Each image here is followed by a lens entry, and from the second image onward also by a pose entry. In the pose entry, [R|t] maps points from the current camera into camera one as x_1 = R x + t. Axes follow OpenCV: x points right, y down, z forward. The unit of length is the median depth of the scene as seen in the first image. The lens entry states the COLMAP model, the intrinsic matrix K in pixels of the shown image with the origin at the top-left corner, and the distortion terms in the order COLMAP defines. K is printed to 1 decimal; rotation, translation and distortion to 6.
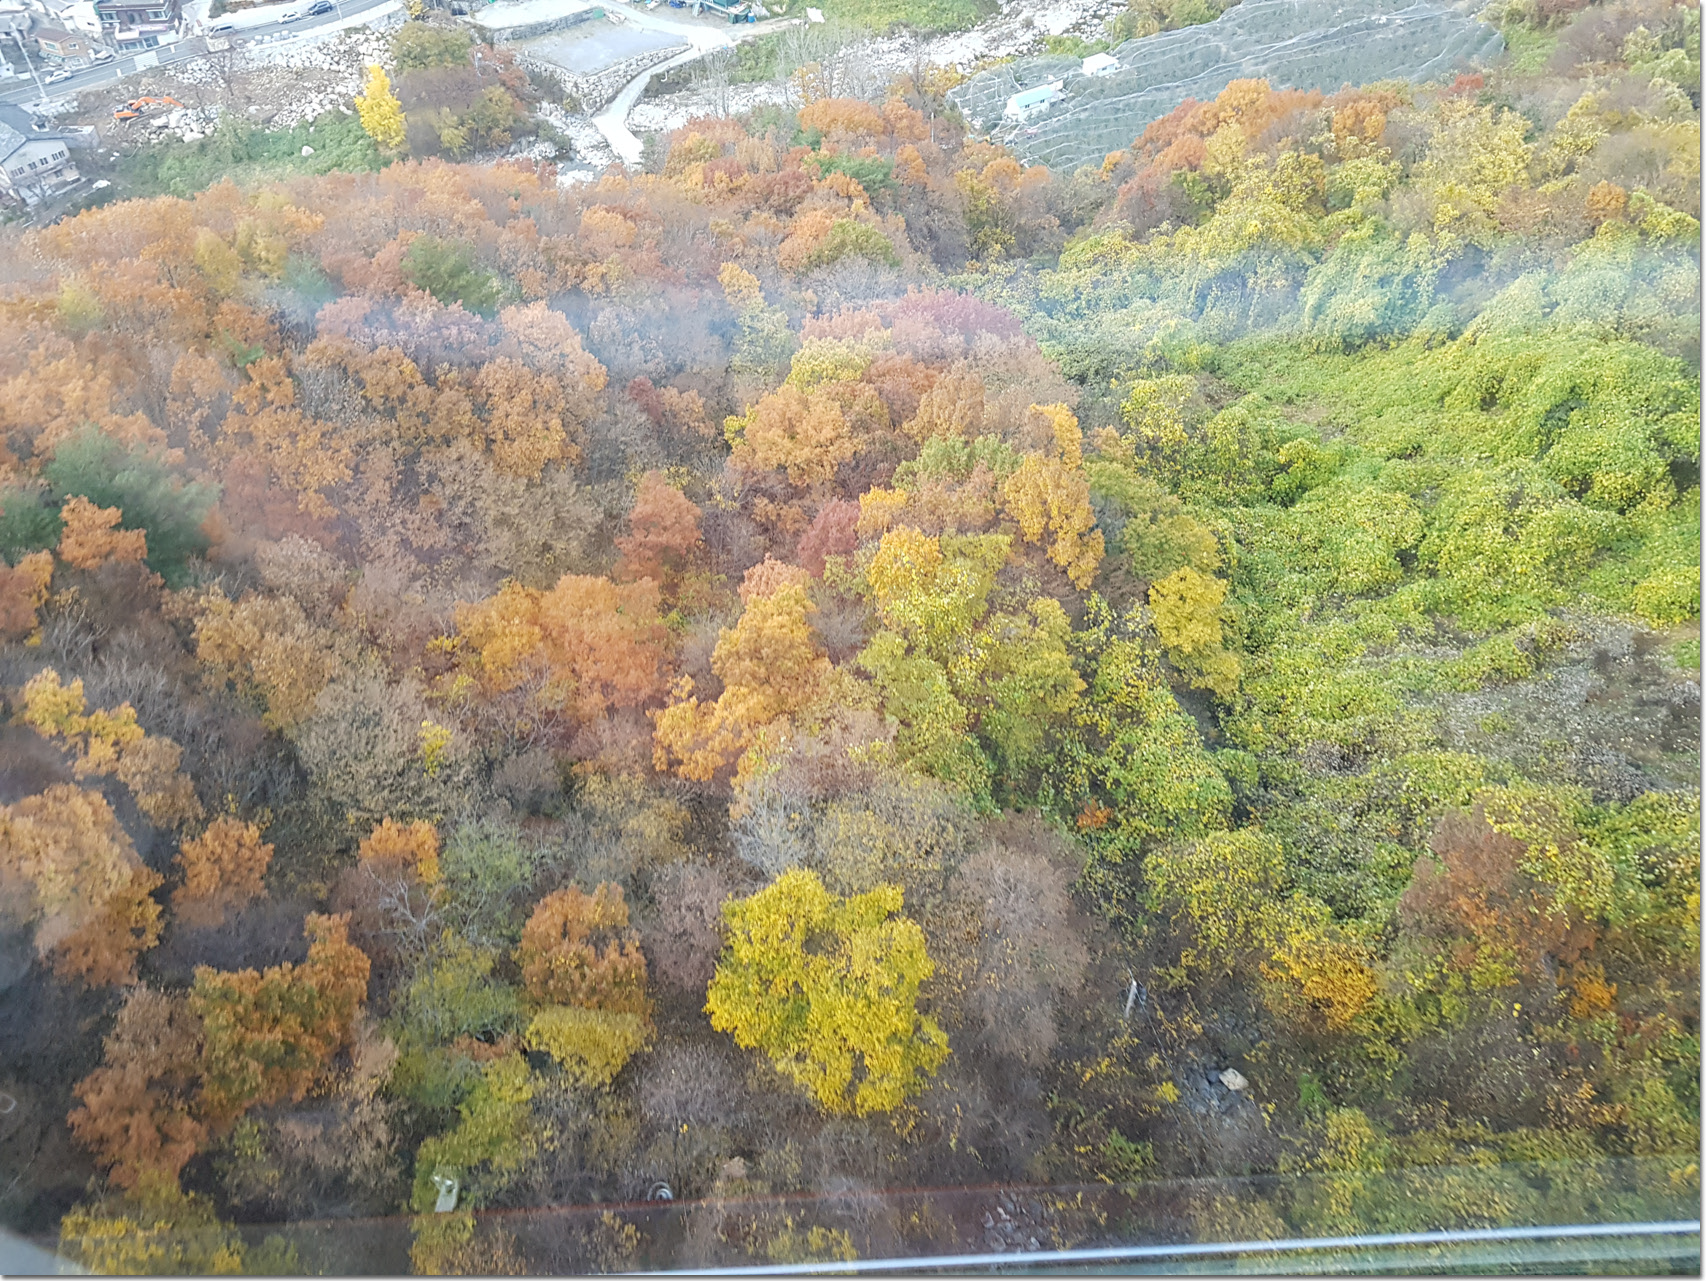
lens RADIAL K [[1370.7, 0, 845.7], [0, 1370.7, 633.2], [0, 0, 1]] dist [0.085018, -0.160736]
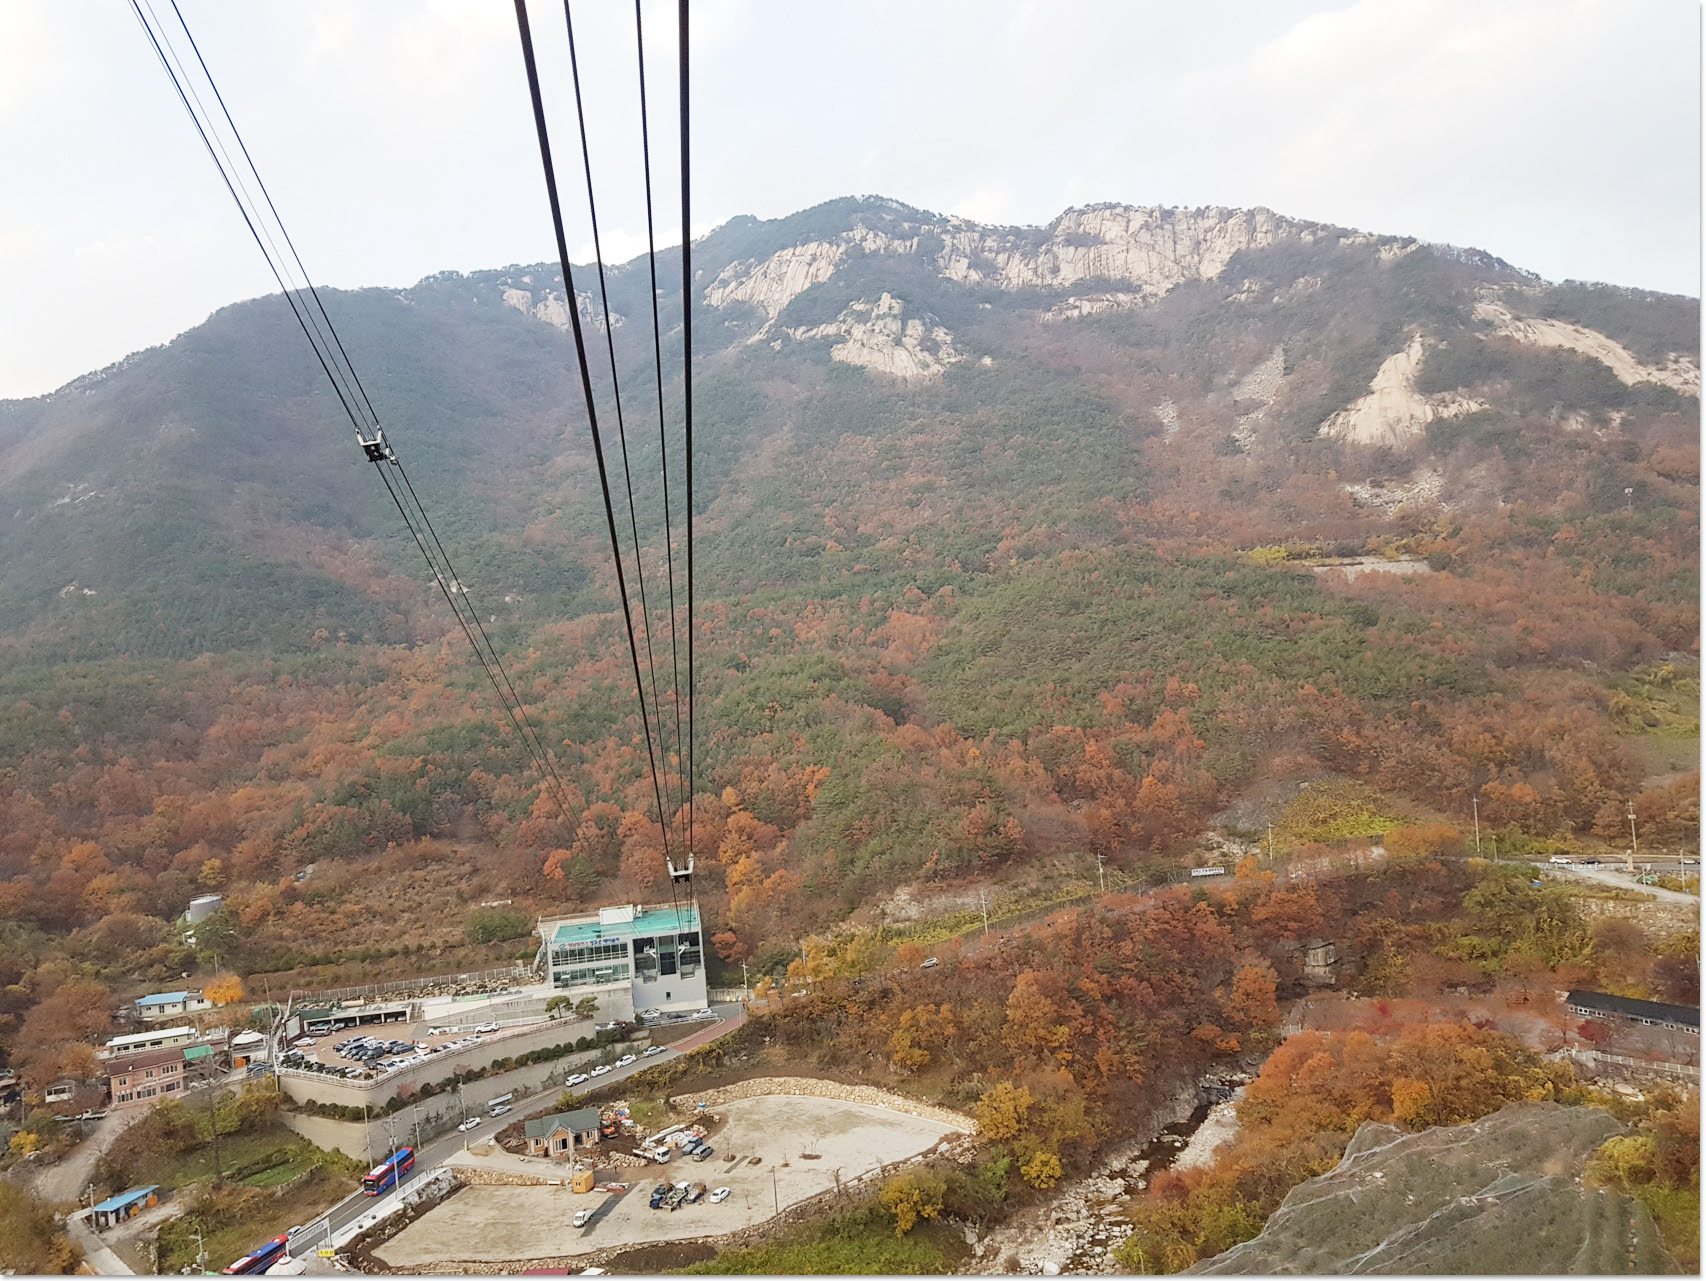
lens RADIAL K [[1370.7, 0, 845.7], [0, 1370.7, 633.2], [0, 0, 1]] dist [0.085018, -0.160736]
pose [[0.990369, -0.089992, 0.105219, -0.007784], [0.138352, 0.672554, -0.727000, -0.151433], [-0.005341, 0.734556, 0.678528, 0.263103]]
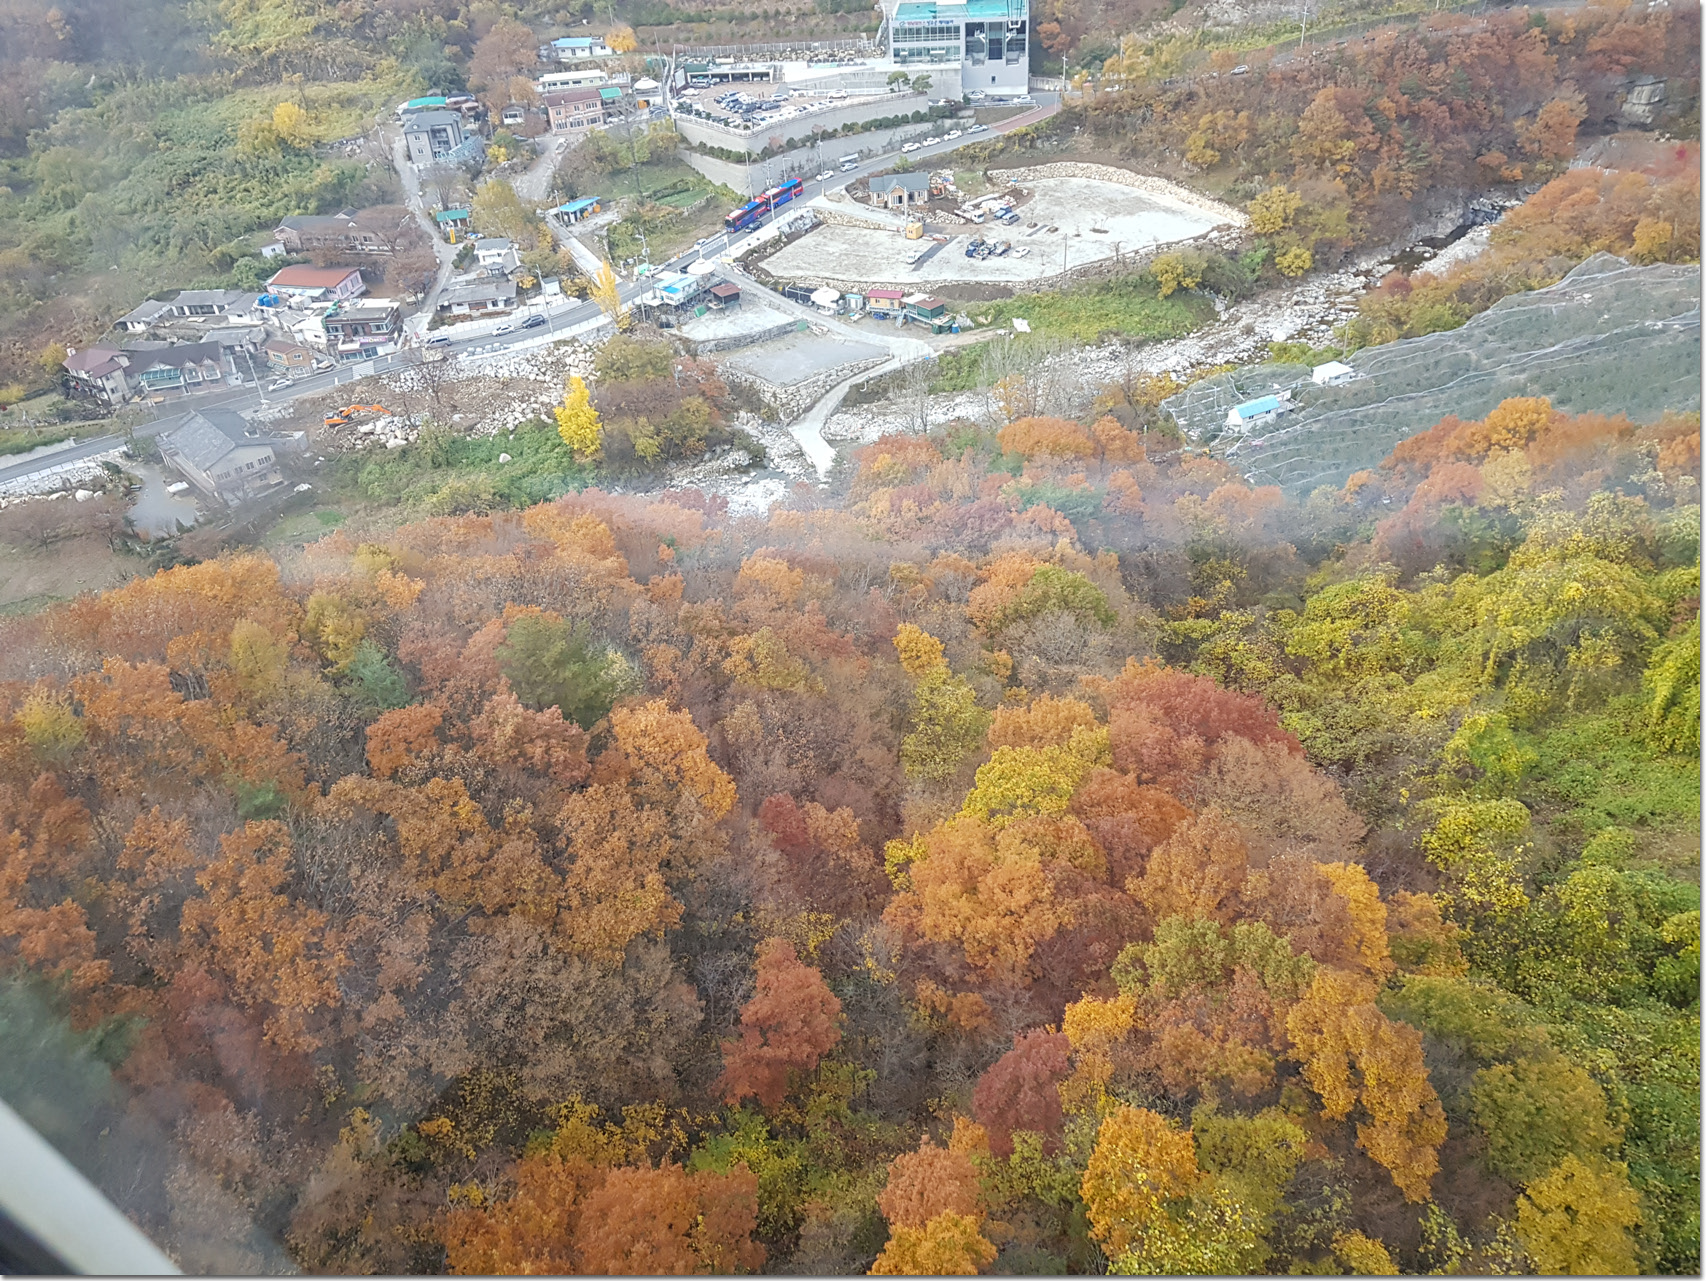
lens RADIAL K [[1370.7, 0, 845.7], [0, 1370.7, 633.2], [0, 0, 1]] dist [0.085018, -0.160736]
pose [[0.989607, 0.023739, -0.141826, -0.001956], [-0.050211, 0.981245, -0.186112, -0.053561], [0.134748, 0.191299, 0.972238, 0.095095]]
